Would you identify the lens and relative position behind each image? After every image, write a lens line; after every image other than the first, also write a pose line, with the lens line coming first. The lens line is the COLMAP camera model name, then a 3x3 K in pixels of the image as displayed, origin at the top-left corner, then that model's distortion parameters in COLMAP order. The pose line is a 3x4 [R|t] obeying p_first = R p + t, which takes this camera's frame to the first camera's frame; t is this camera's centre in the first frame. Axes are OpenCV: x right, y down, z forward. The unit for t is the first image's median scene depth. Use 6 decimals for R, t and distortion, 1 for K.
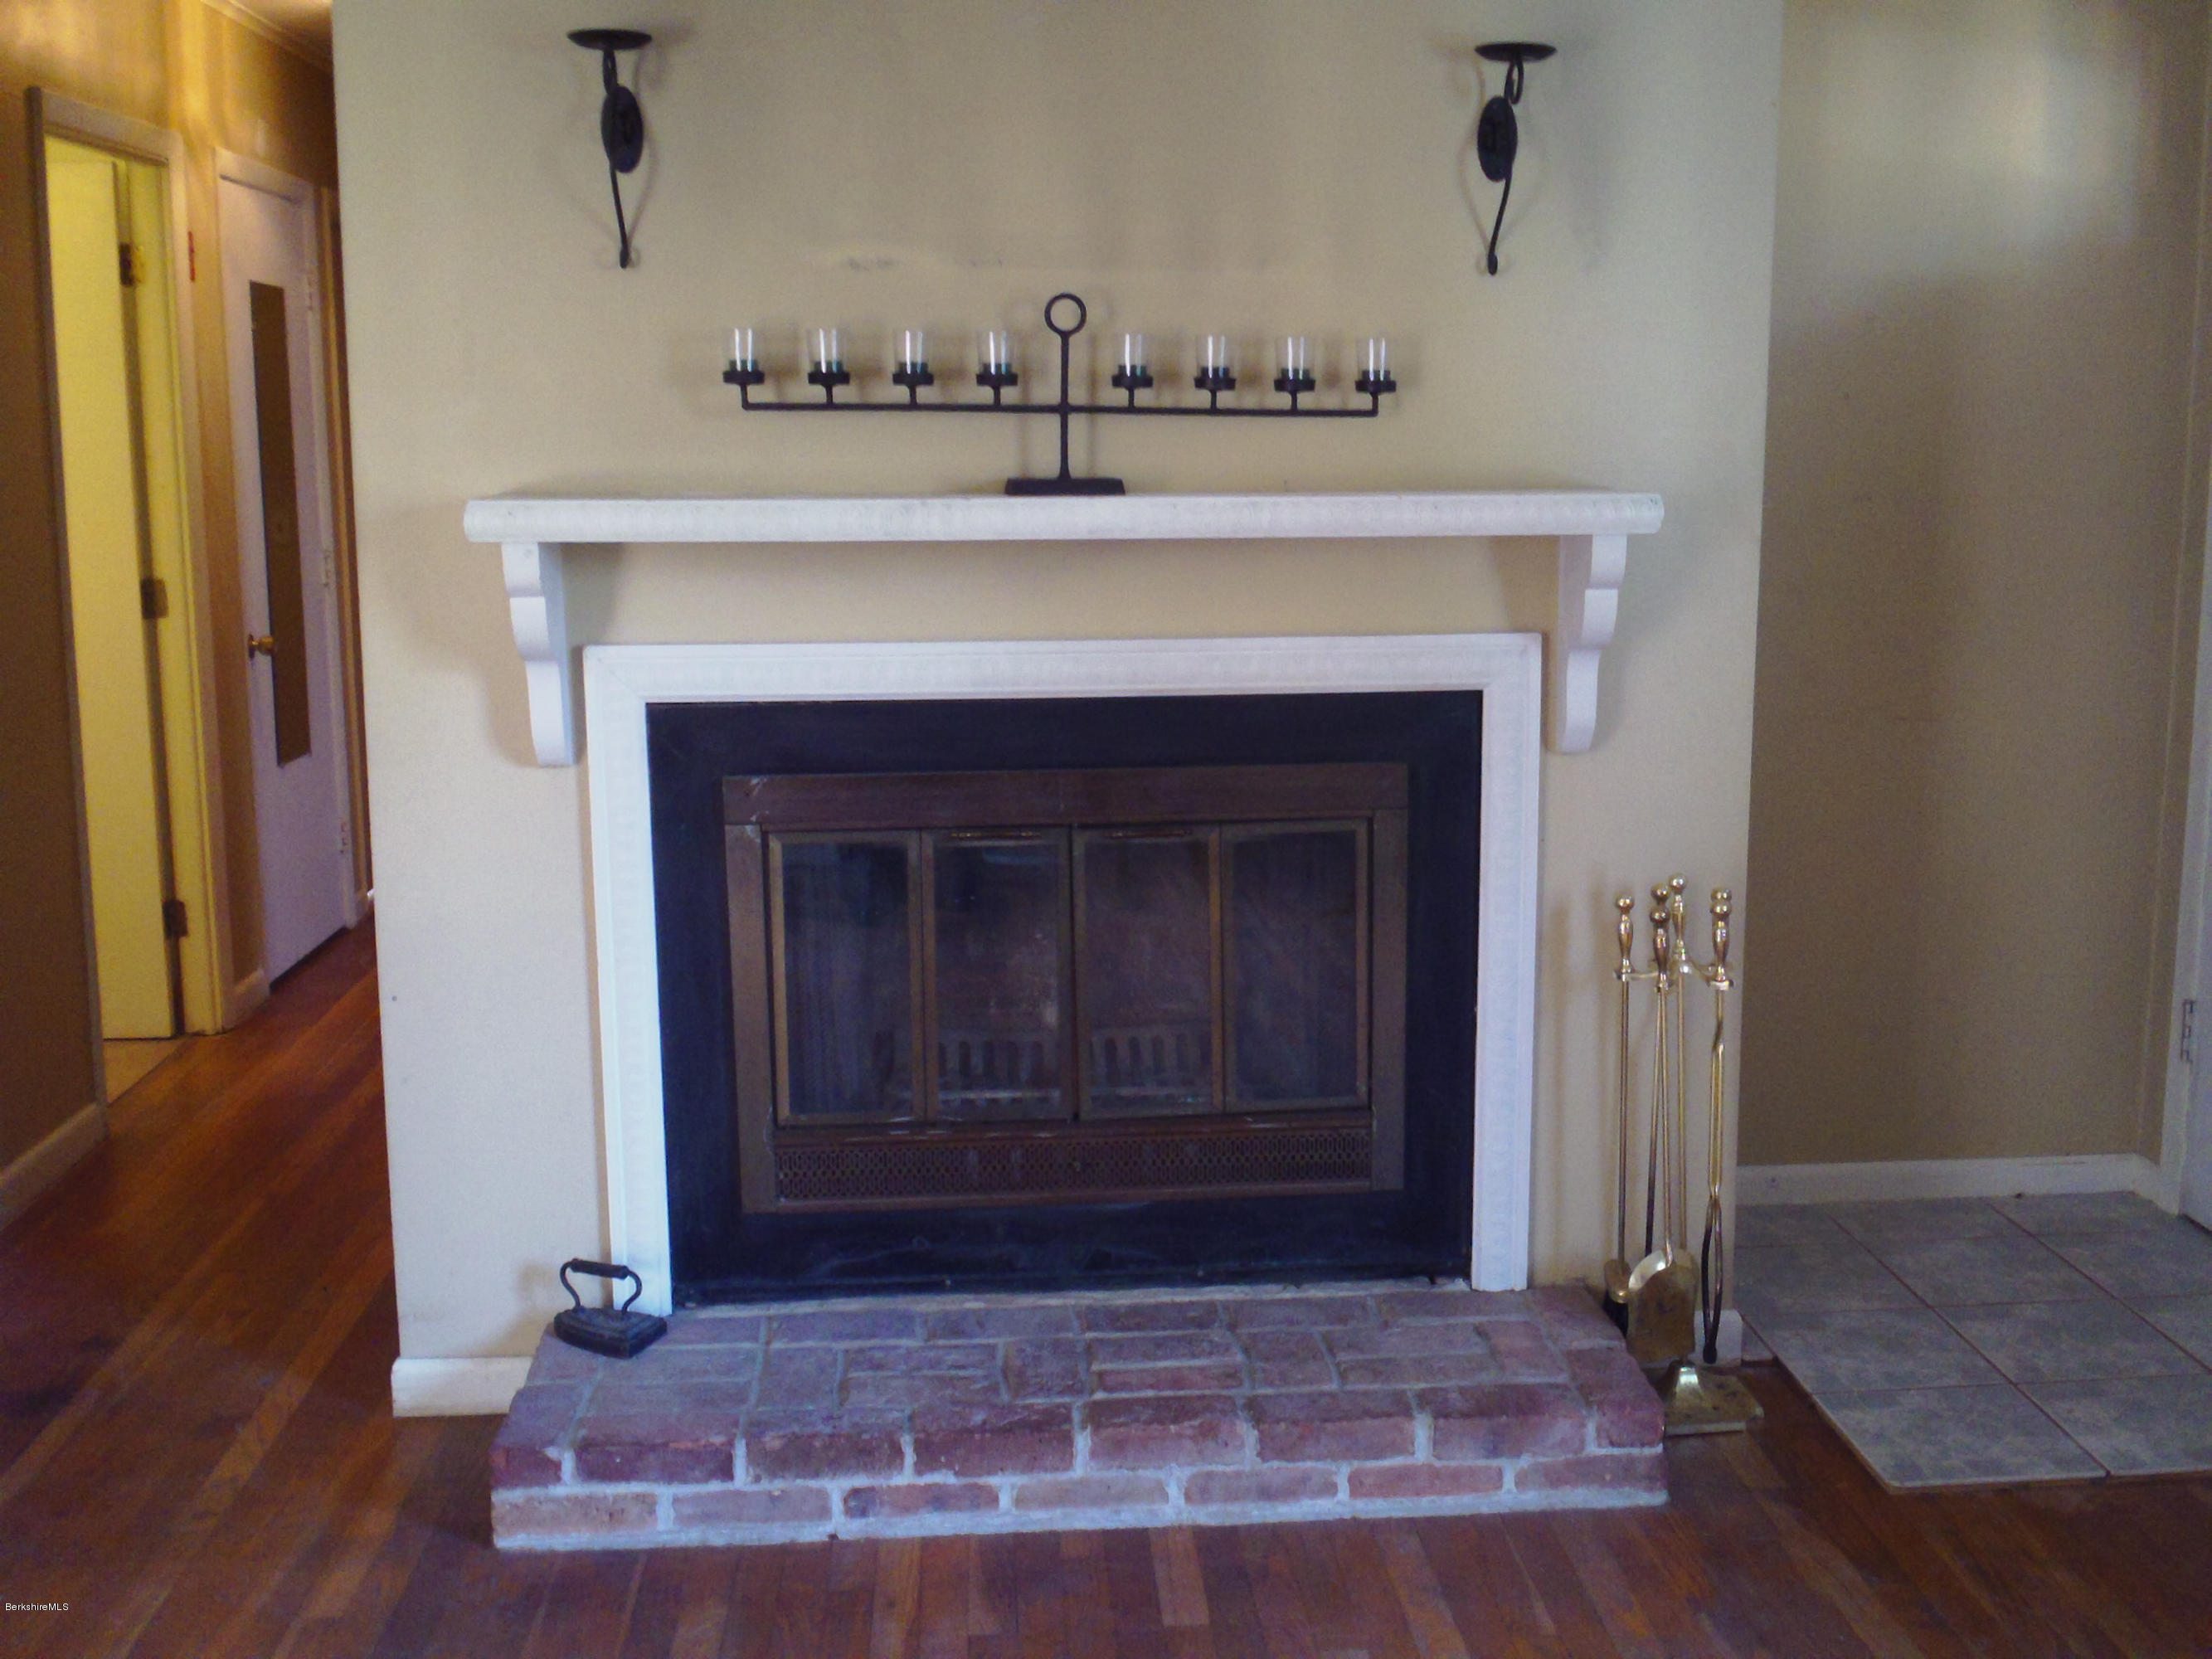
lens RADIAL K [[2448.4, 0, 1106.0], [0, 2448.4, 829.5], [0, 0, 1]] dist [-0.025909, 0.023625]
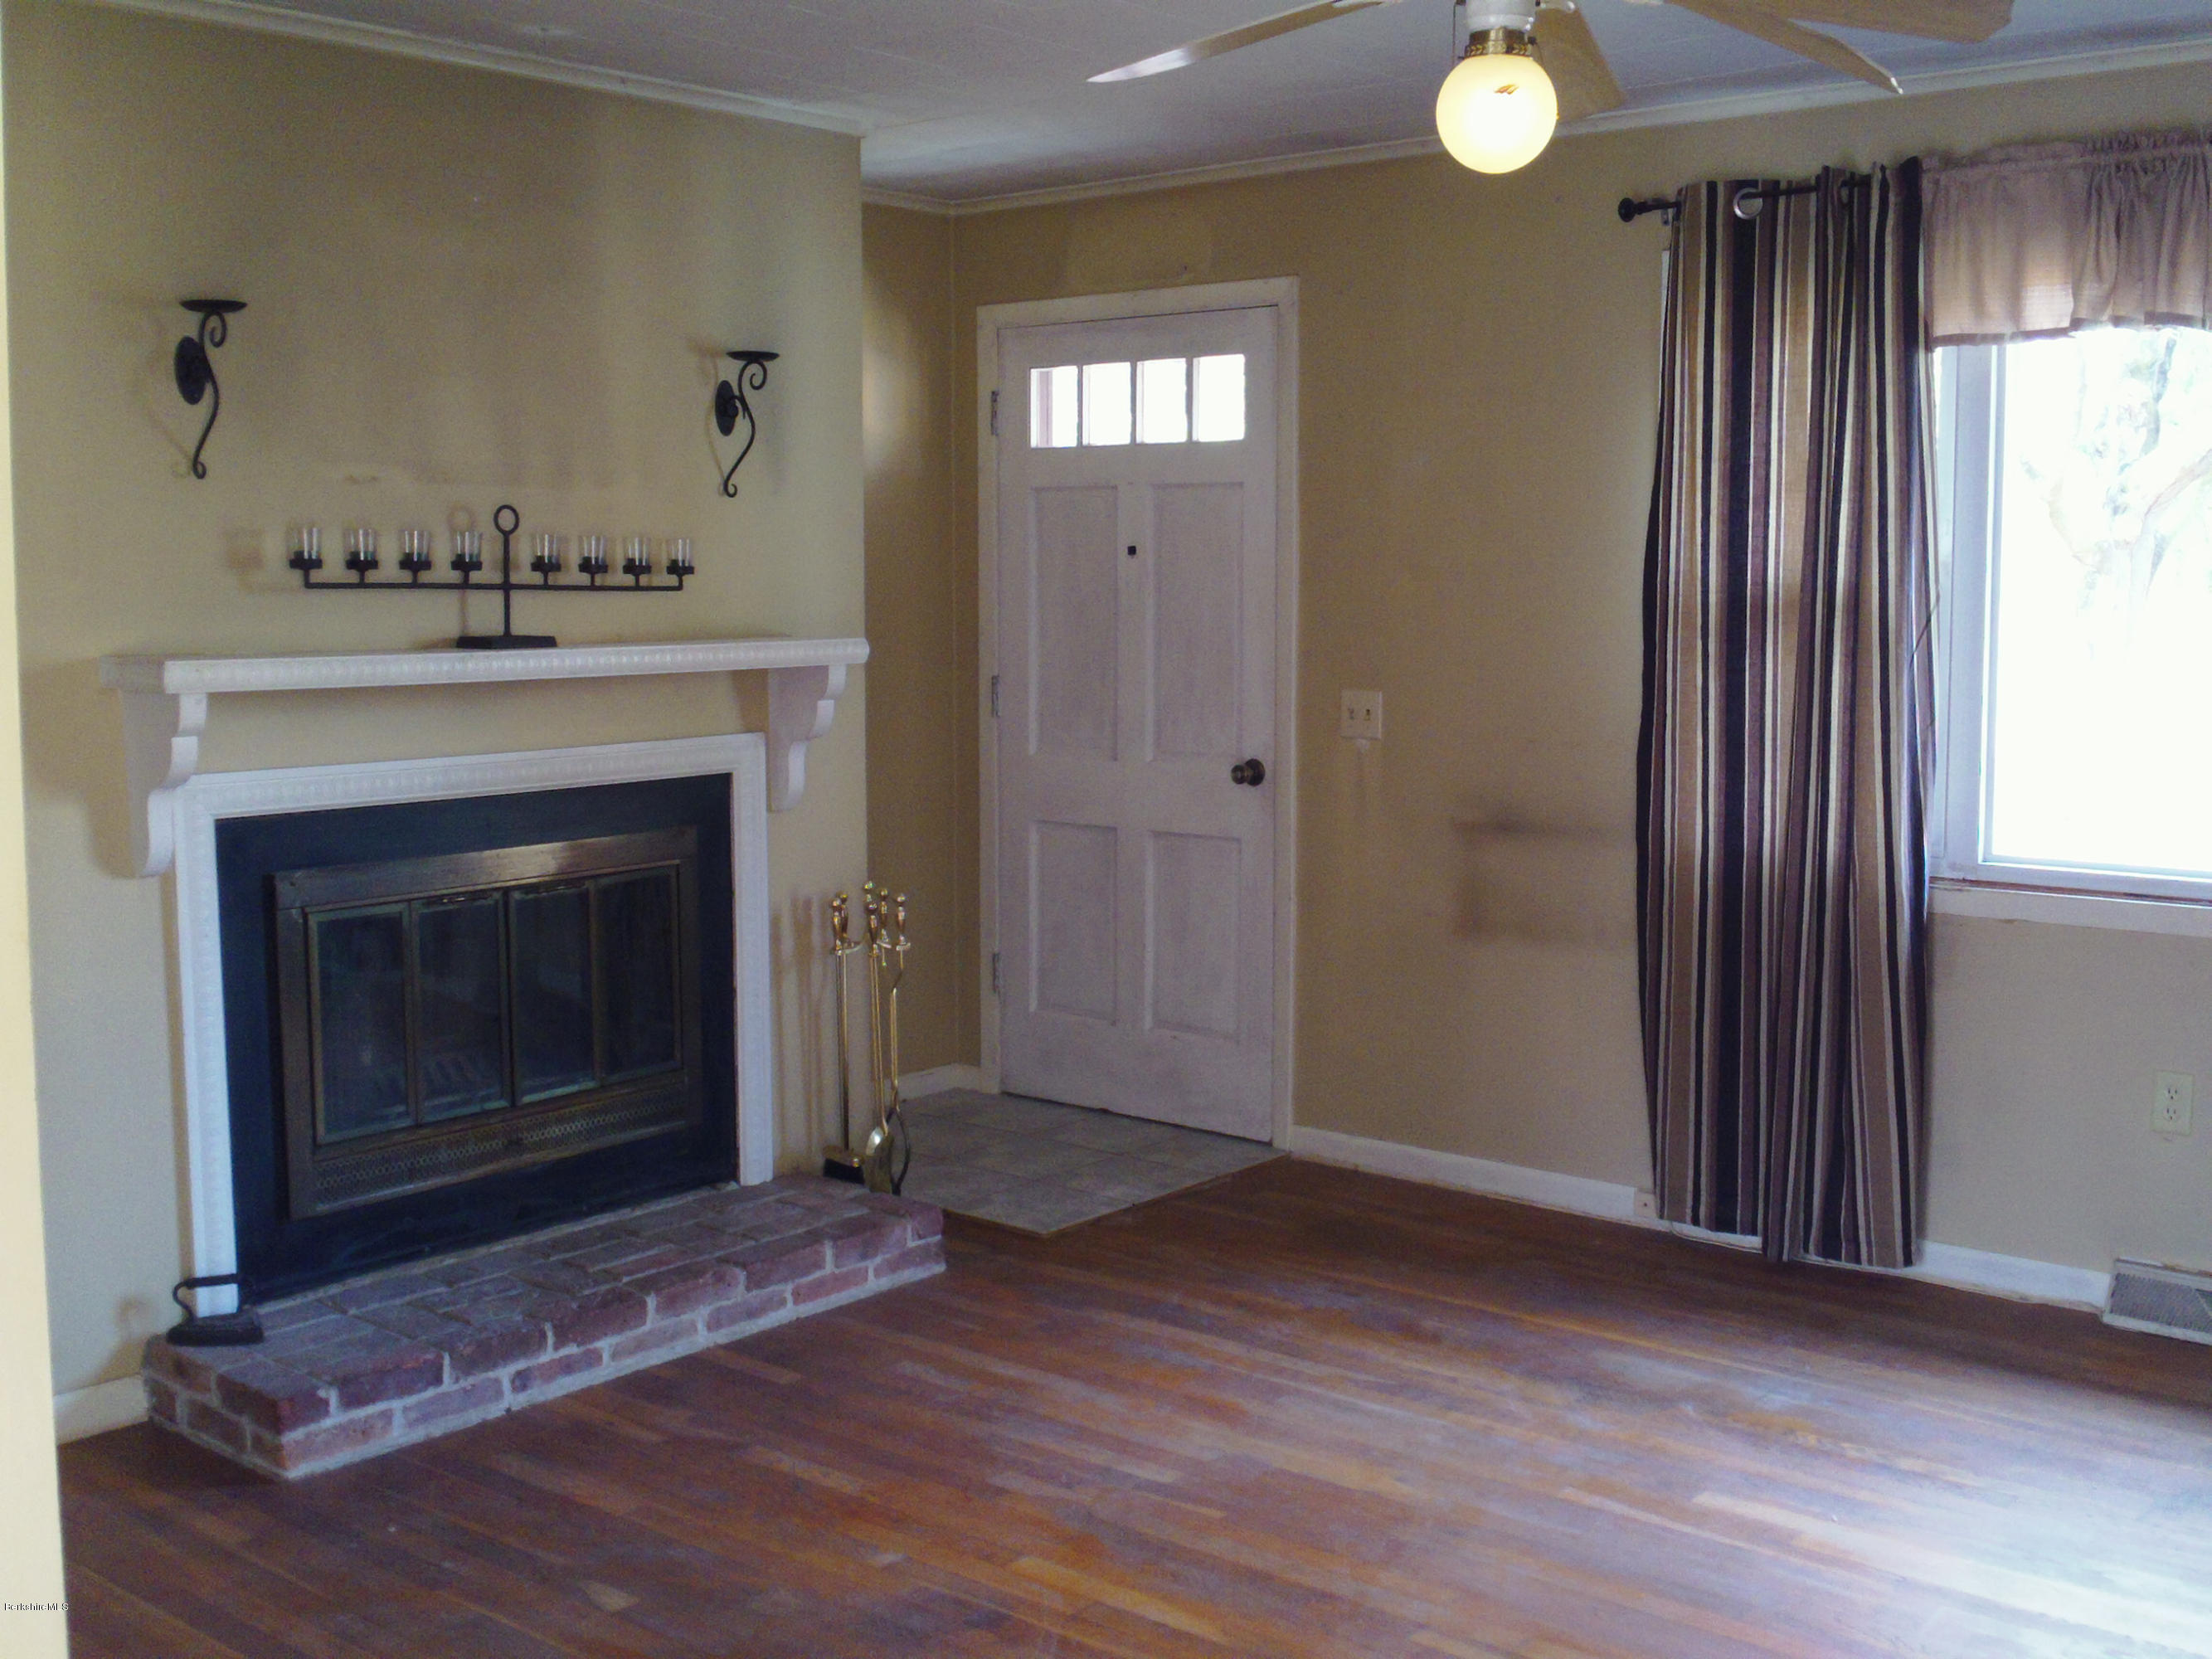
lens RADIAL K [[2448.4, 0, 1106.0], [0, 2448.4, 829.5], [0, 0, 1]] dist [-0.025909, 0.023625]
pose [[0.699615, -0.074205, 0.710657, -0.807427], [0.119616, 0.992720, -0.014101, 0.027301], [-0.704437, 0.094871, 0.703398, -0.216845]]
